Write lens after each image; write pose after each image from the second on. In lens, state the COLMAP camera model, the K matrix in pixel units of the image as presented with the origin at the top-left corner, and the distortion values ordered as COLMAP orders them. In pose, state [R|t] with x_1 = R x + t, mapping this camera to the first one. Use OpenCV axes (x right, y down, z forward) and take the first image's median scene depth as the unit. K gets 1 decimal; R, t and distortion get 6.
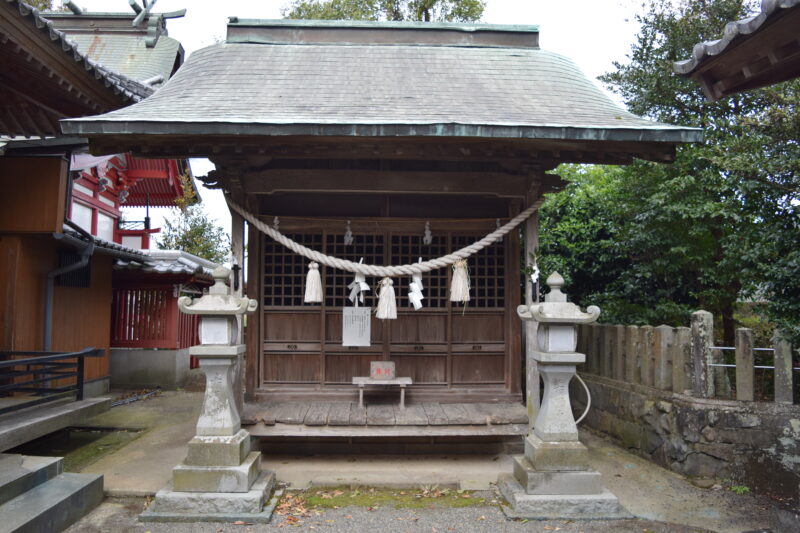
lens RADIAL K [[653.7, 0, 400.0], [0, 653.7, 266.5], [0, 0, 1]] dist [-0.089009, 0.001866]
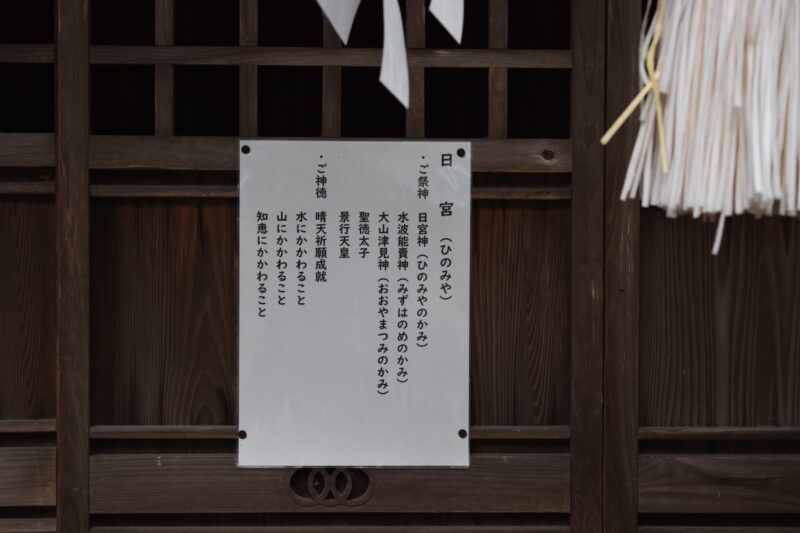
lens RADIAL K [[653.7, 0, 400.0], [0, 653.7, 266.5], [0, 0, 1]] dist [-0.089009, 0.001866]
pose [[0.999620, -0.002079, -0.027500, -0.054964], [0.004333, 0.996611, 0.082147, 0.075225], [0.027236, -0.082235, 0.996241, 0.883606]]
